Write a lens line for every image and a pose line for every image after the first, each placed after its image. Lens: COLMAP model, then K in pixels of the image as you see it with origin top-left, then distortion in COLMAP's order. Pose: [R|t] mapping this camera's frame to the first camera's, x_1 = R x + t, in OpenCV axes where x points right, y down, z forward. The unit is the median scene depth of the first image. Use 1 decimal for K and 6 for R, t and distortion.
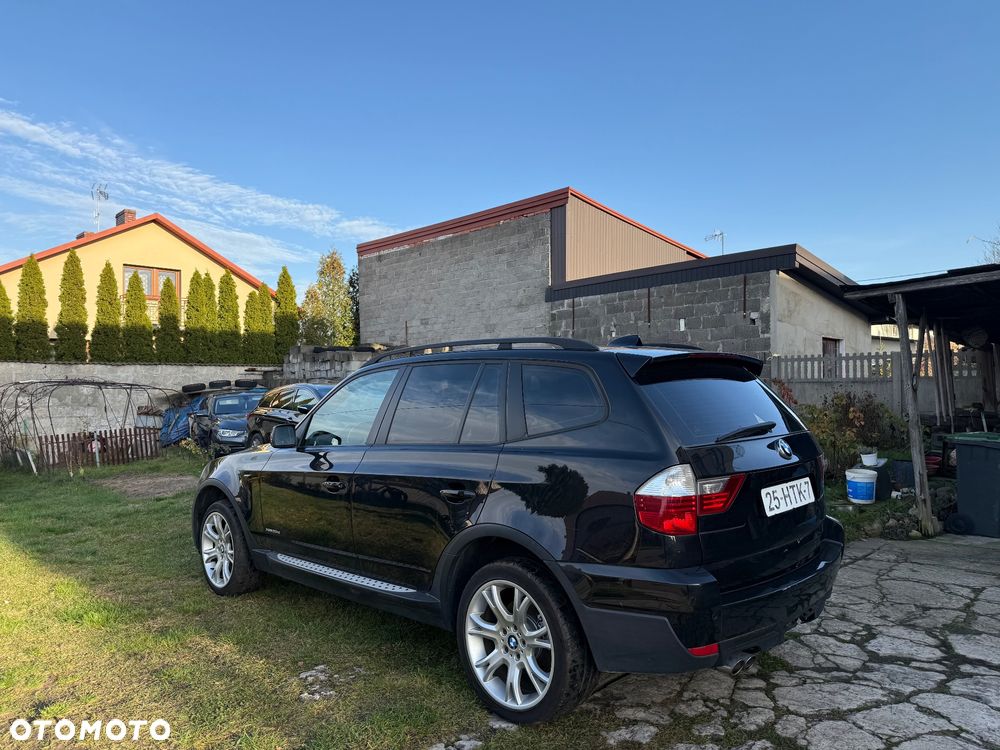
lens RADIAL K [[698.2, 0, 496.1], [0, 698.2, 384.4], [0, 0, 1]] dist [0.042720, -0.051172]
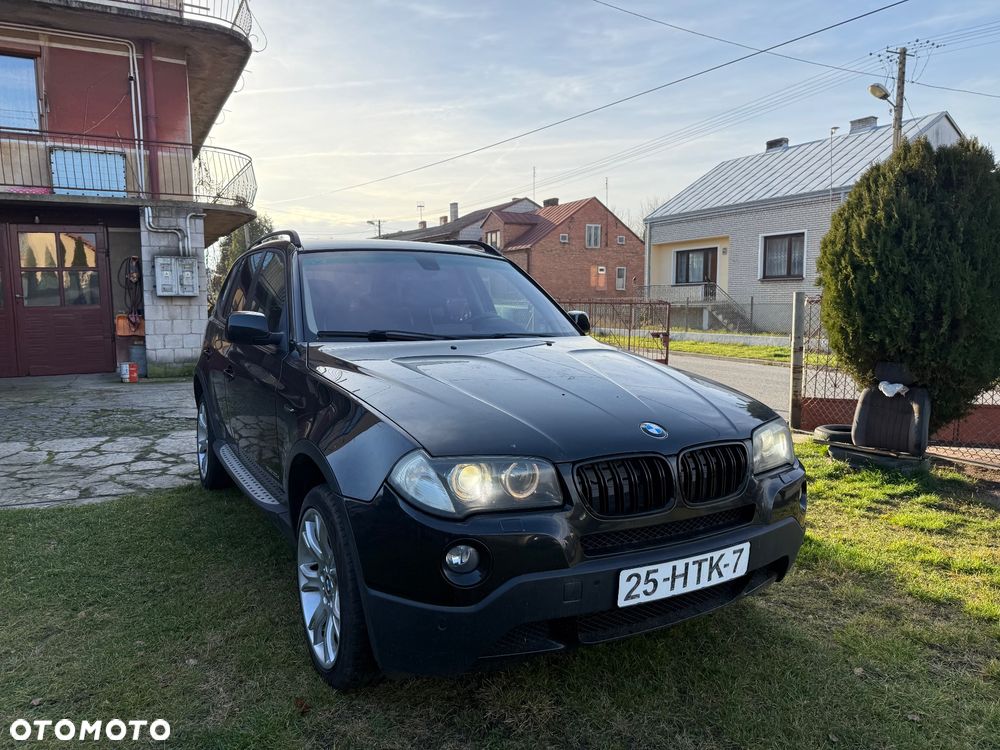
lens RADIAL K [[698.2, 0, 492.3], [0, 698.2, 379.1], [0, 0, 1]] dist [0.042720, -0.051172]
pose [[-0.960209, -0.014499, 0.278905, -0.494784], [0.014409, 0.994750, 0.101320, 0.056823], [-0.278910, 0.101307, -0.954959, 2.098695]]
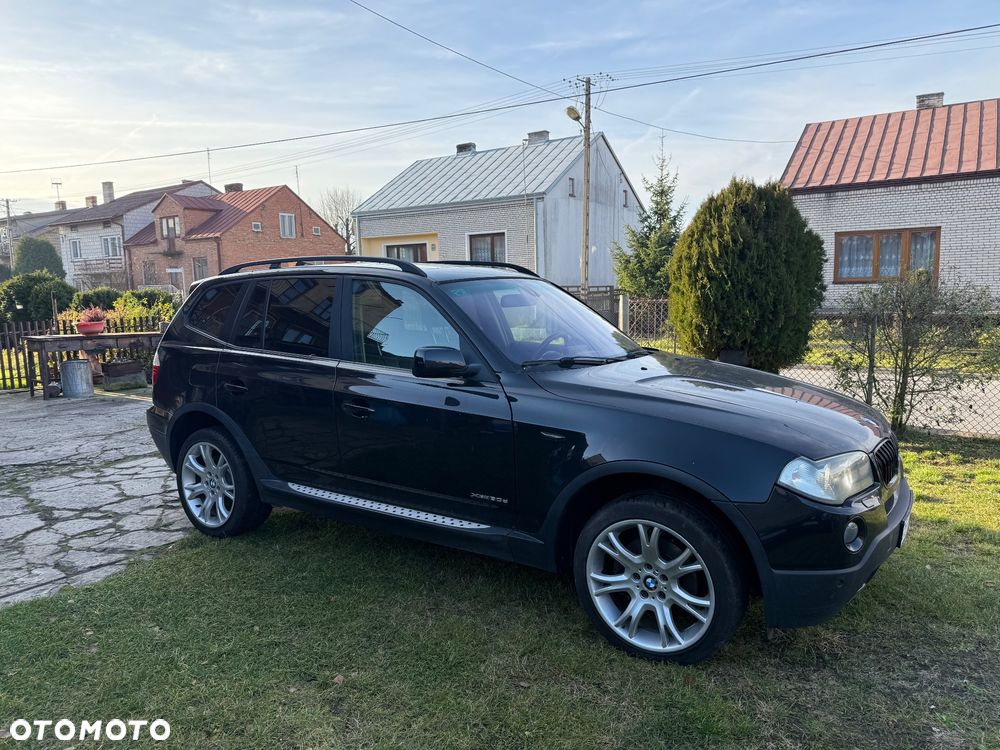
lens RADIAL K [[698.2, 0, 497.9], [0, 698.2, 379.1], [0, 0, 1]] dist [0.042720, -0.051172]
pose [[-0.980854, 0.059789, -0.185337, 0.077151], [0.036094, 0.991029, 0.128682, -0.005937], [0.191368, 0.119529, -0.974213, 2.209701]]
